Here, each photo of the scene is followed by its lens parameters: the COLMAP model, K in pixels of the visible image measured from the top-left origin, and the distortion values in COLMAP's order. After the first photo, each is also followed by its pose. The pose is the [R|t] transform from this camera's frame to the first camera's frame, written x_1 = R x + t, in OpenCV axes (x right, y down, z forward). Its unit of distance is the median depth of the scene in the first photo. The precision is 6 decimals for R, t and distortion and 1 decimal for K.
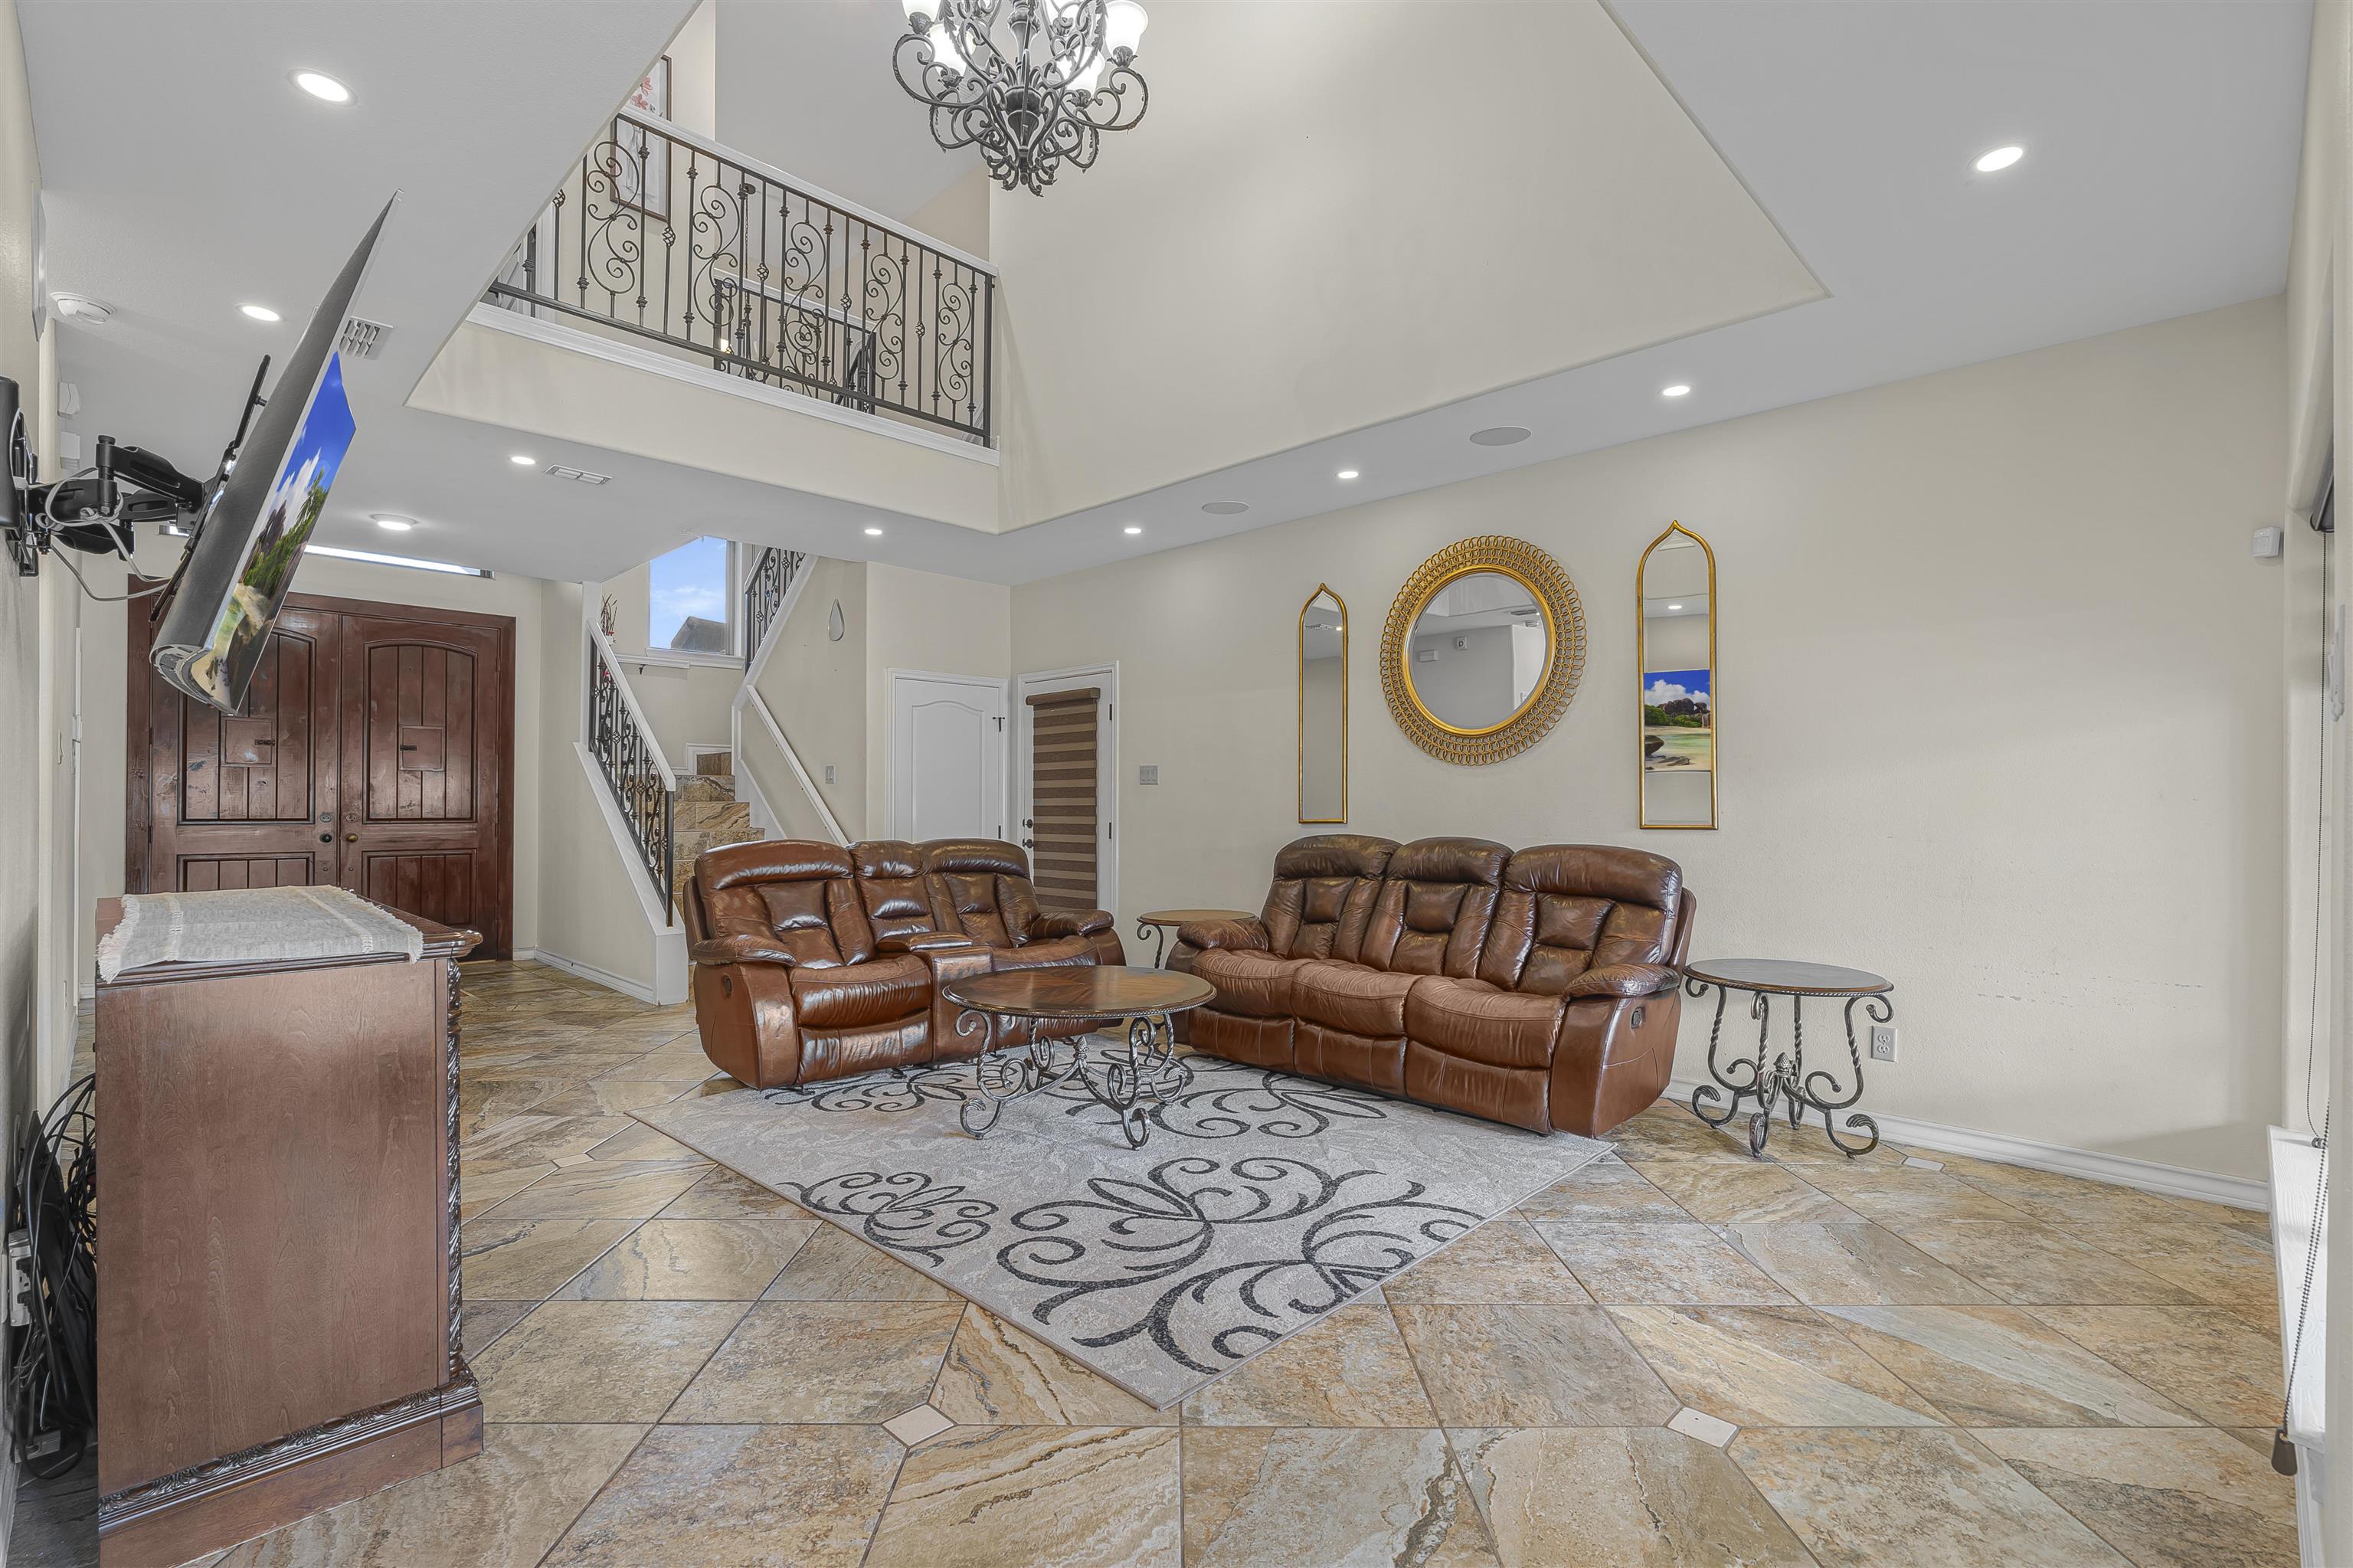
lens RADIAL K [[1068.3, 0, 1178.6], [0, 1068.3, 795.9], [0, 0, 1]] dist [-0.000887, 0.000015]
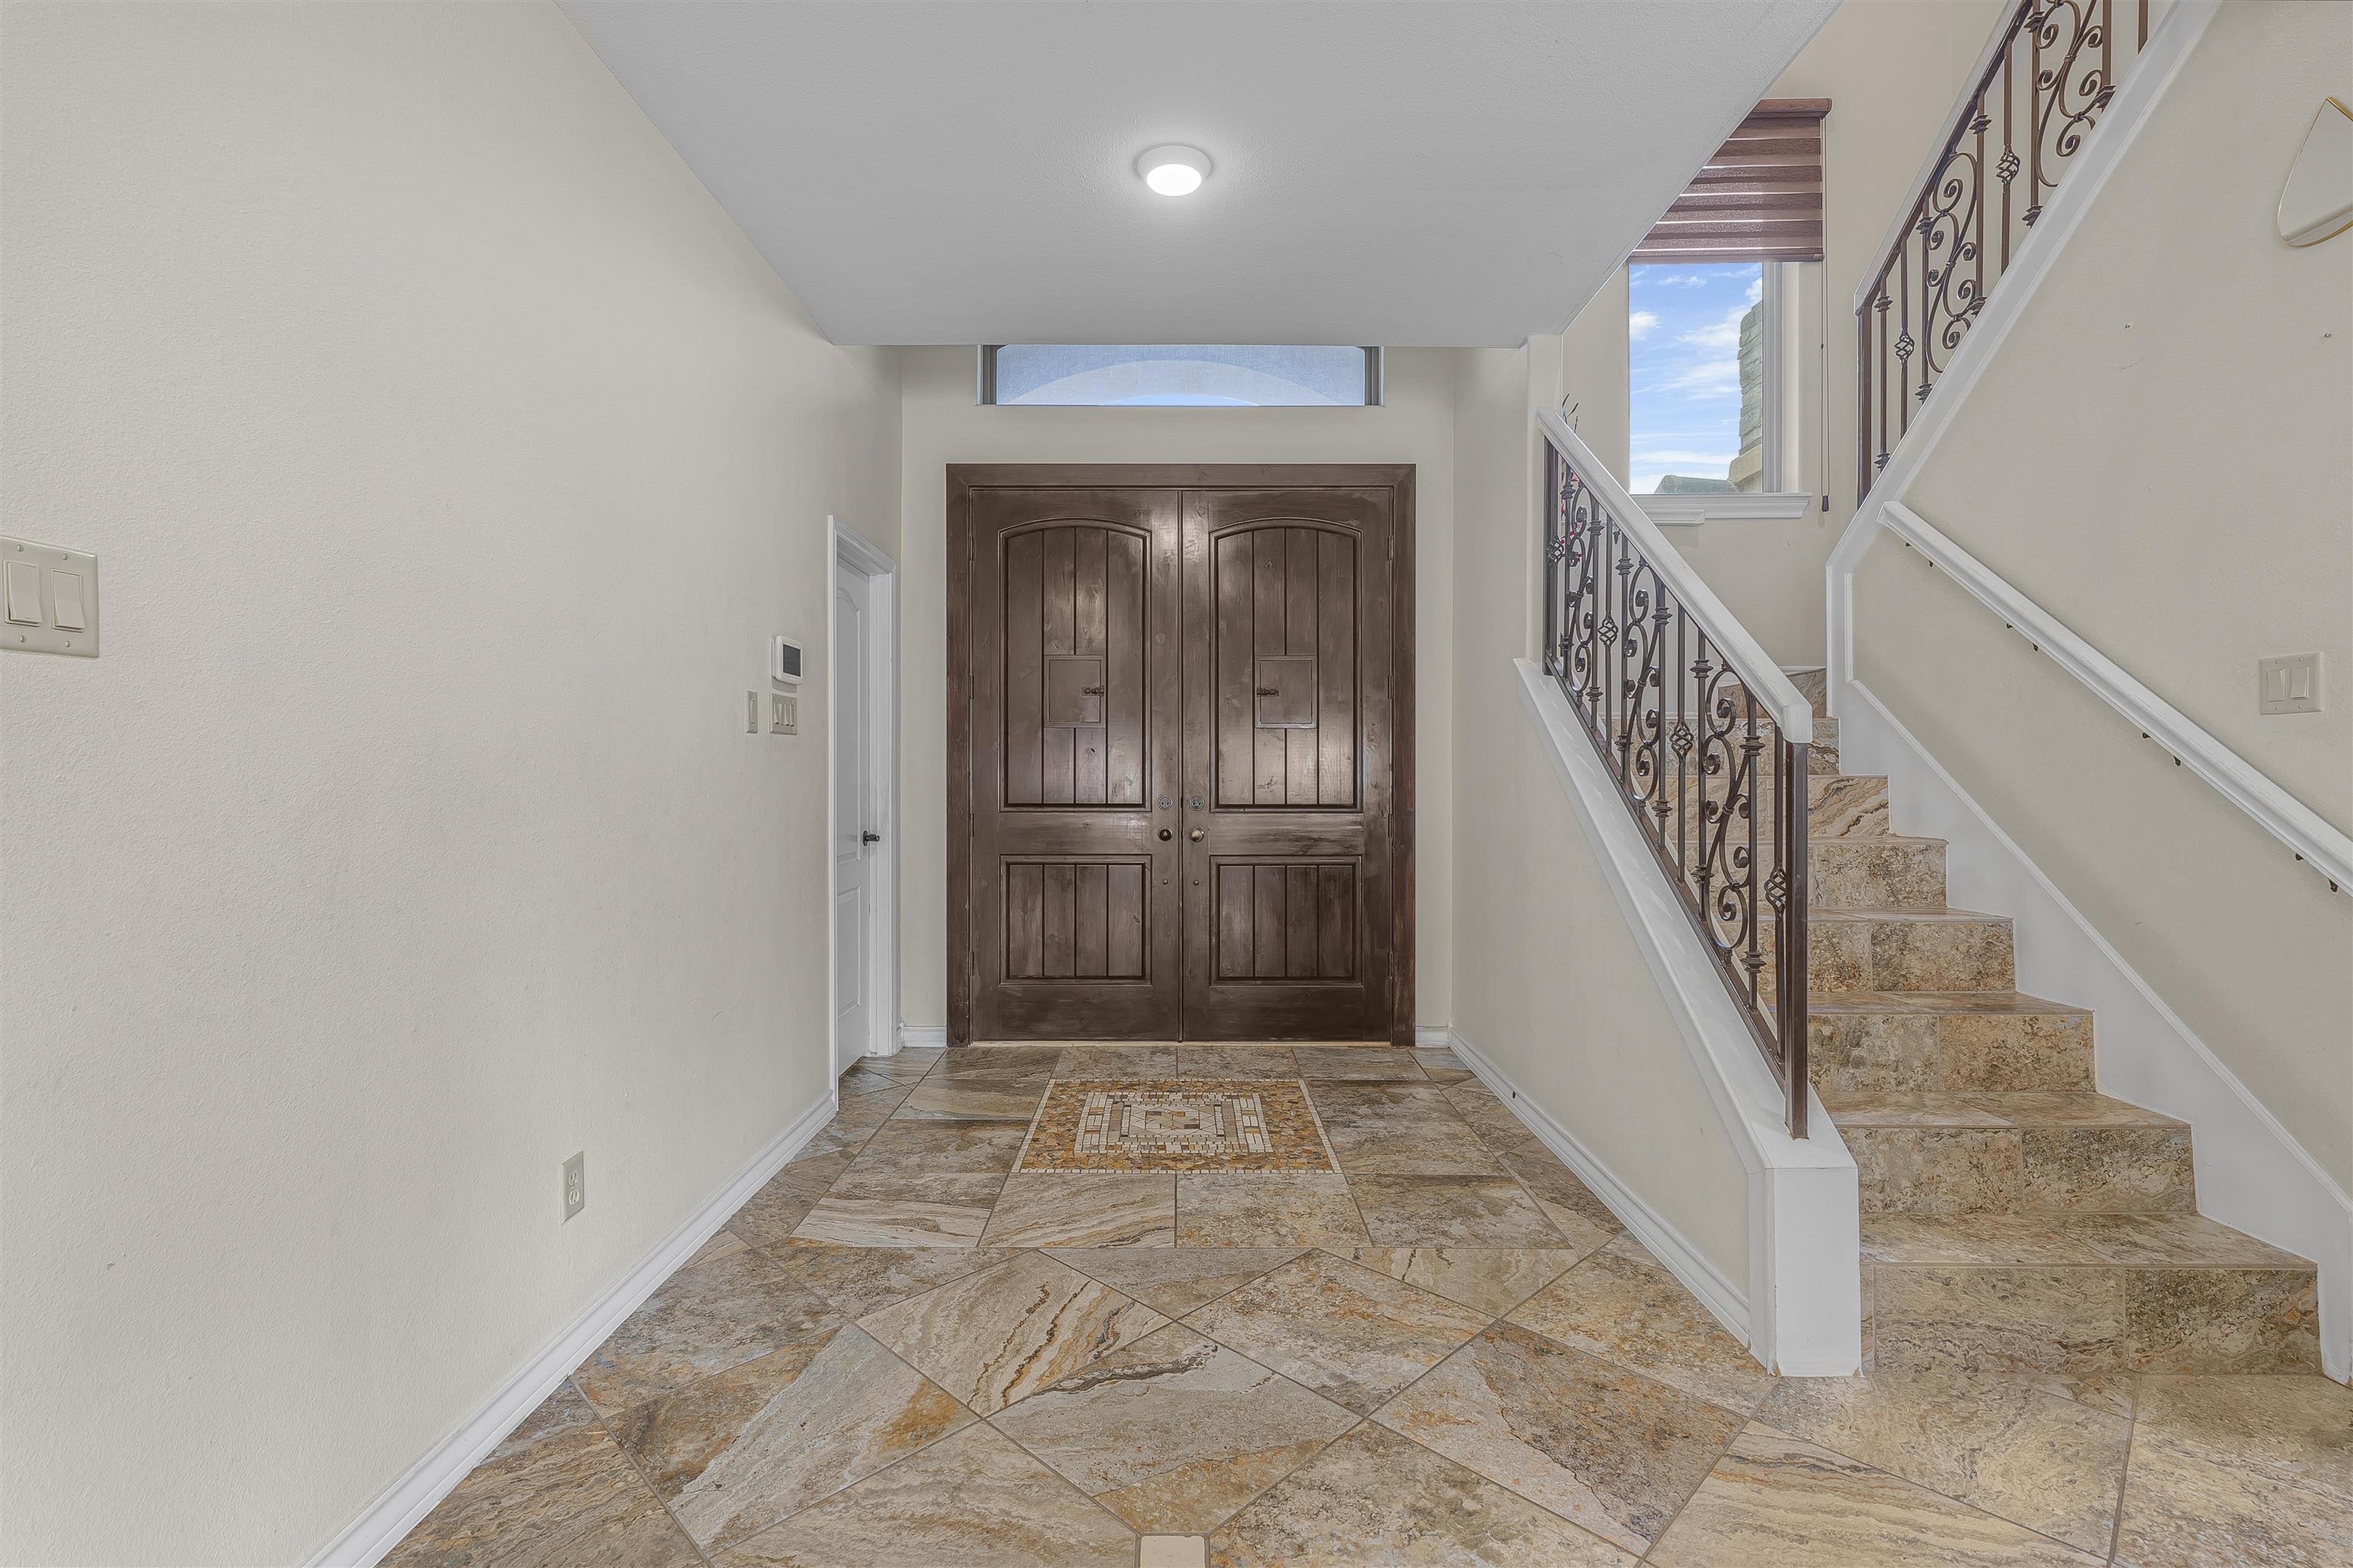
lens RADIAL K [[1070.8, 0, 1176.1], [0, 1070.8, 780.3], [0, 0, 1]] dist [-0.001063, -0.000047]
pose [[0.703980, -0.003346, -0.710212, -0.348313], [0.009076, 0.999950, 0.004286, 0.003796], [0.710162, -0.009463, 0.703975, 0.577336]]
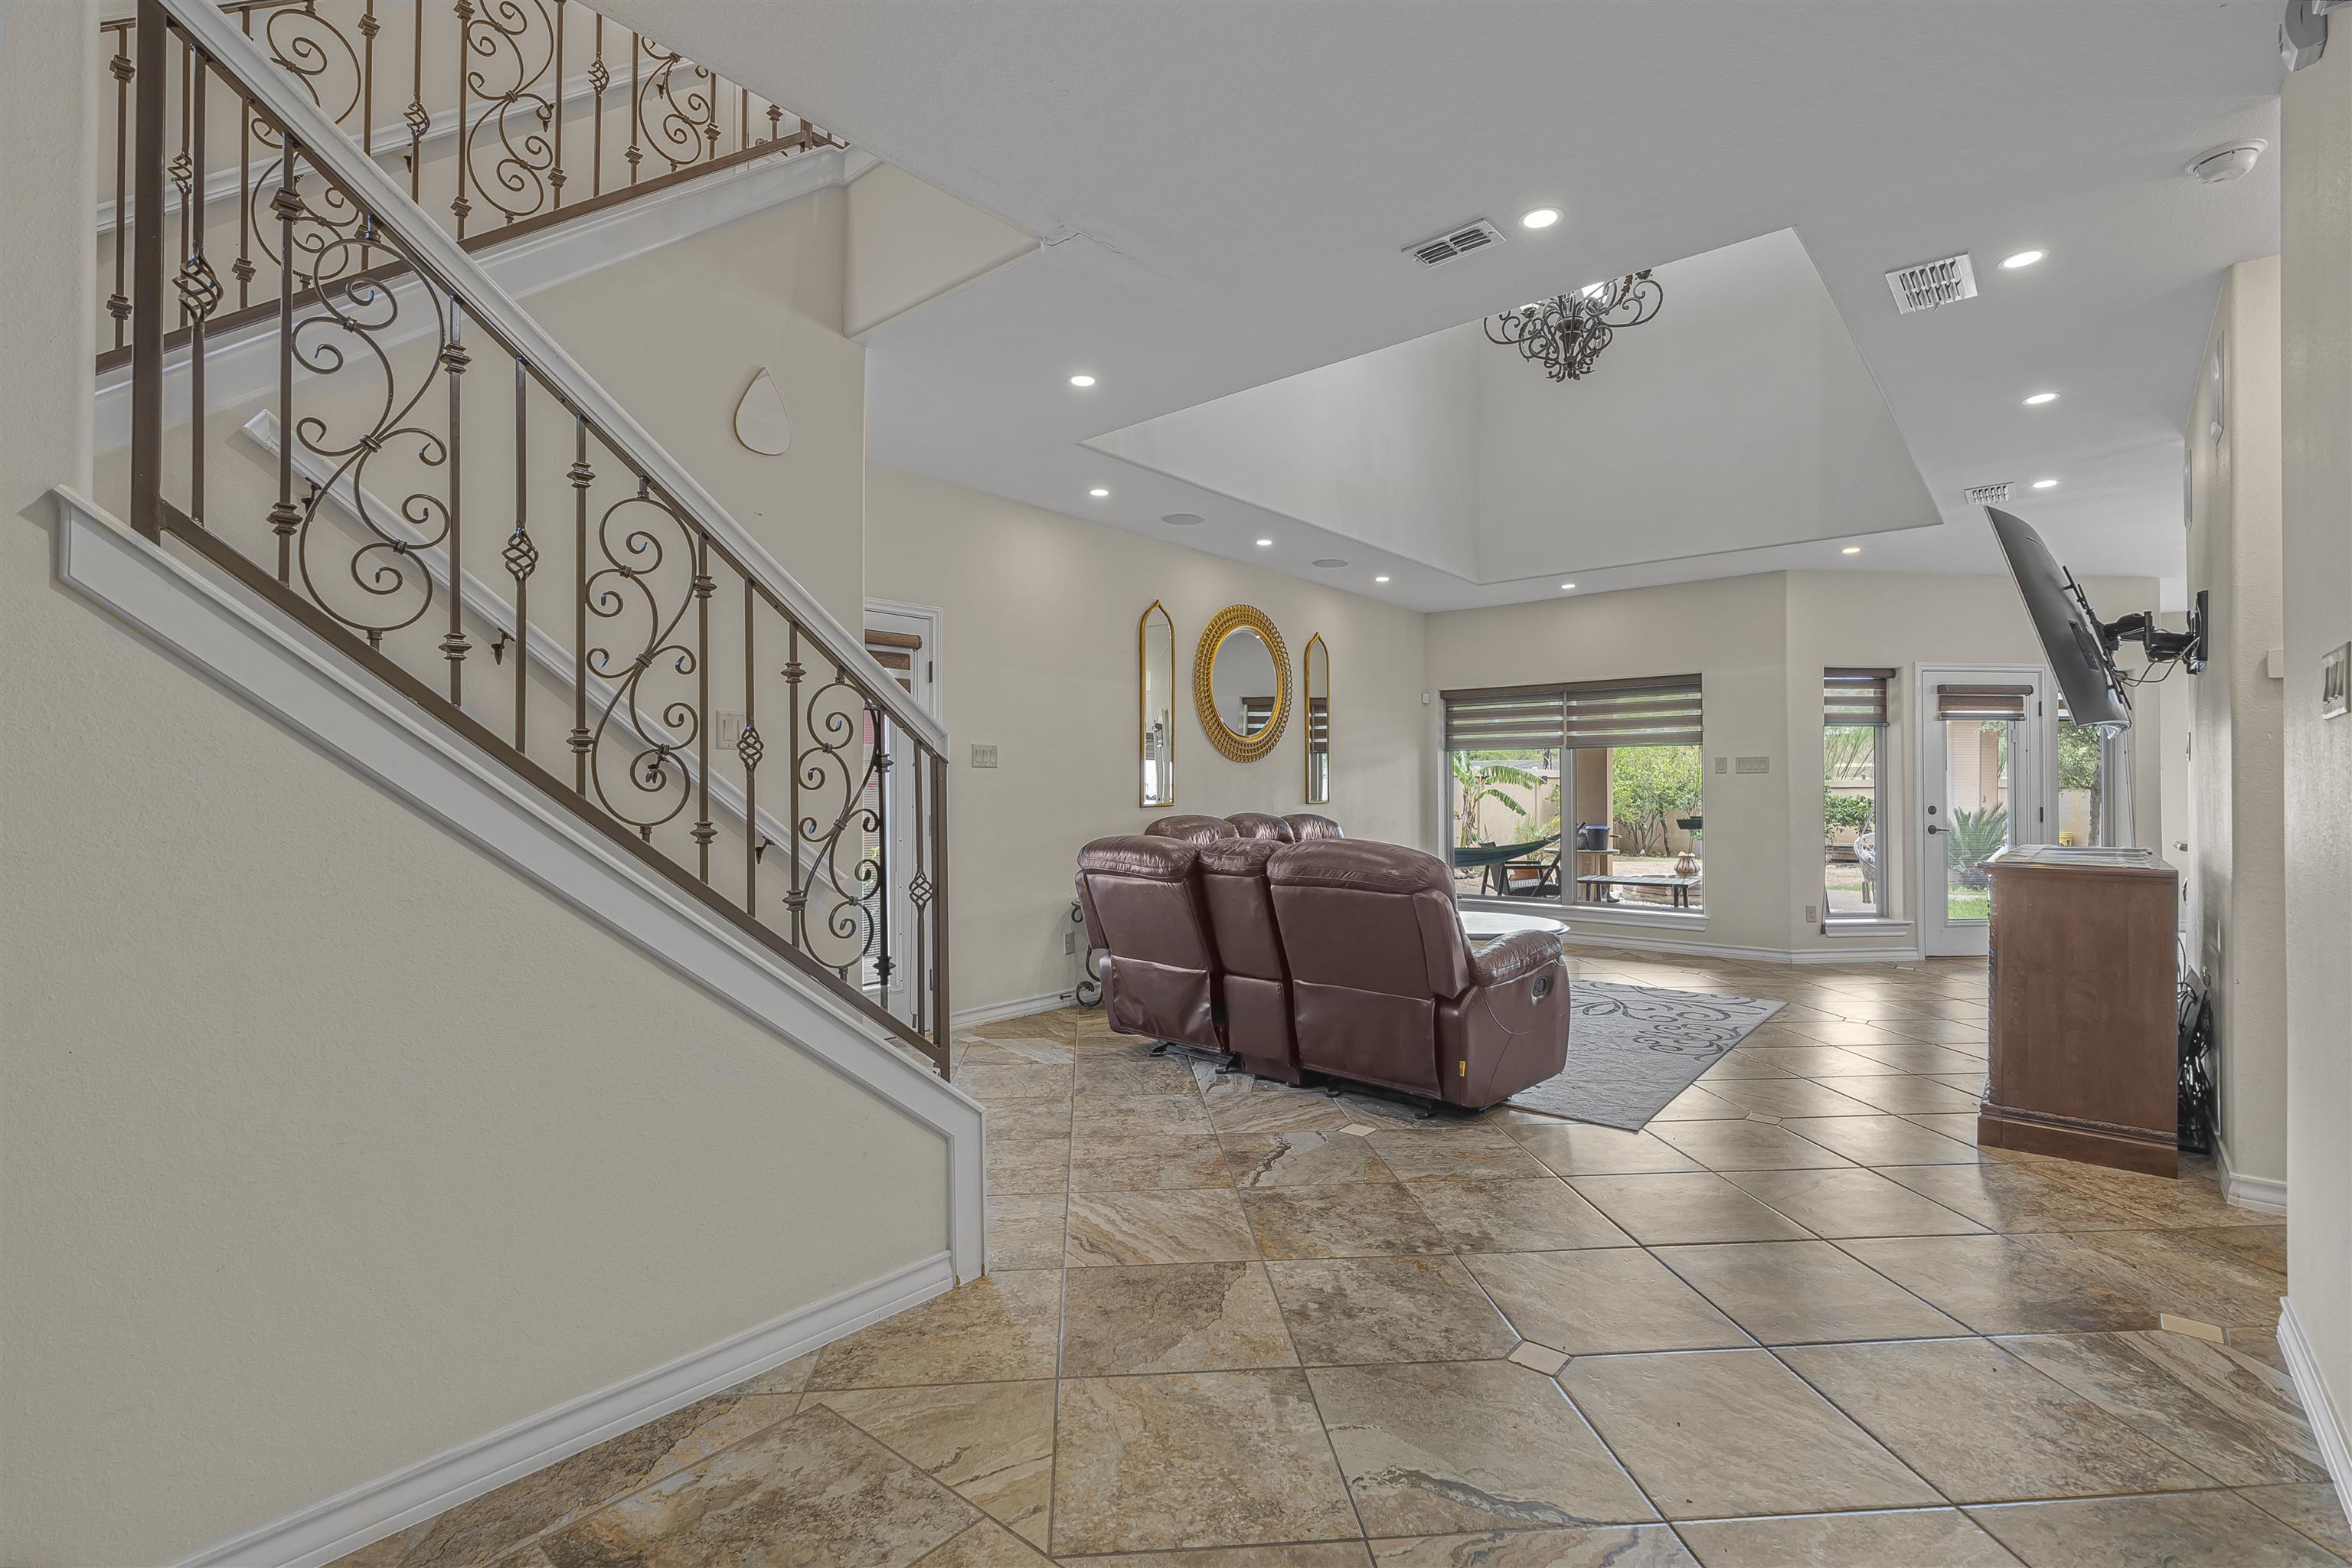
lens RADIAL K [[1070.3, 0, 1175.6], [0, 1070.3, 780.3], [0, 0, 1]] dist [-0.001063, -0.000047]
pose [[-0.082568, 0.004927, 0.996573, -0.826756], [-0.007221, 0.999959, -0.005542, 0.003168], [-0.996559, -0.007654, -0.082529, 0.875620]]
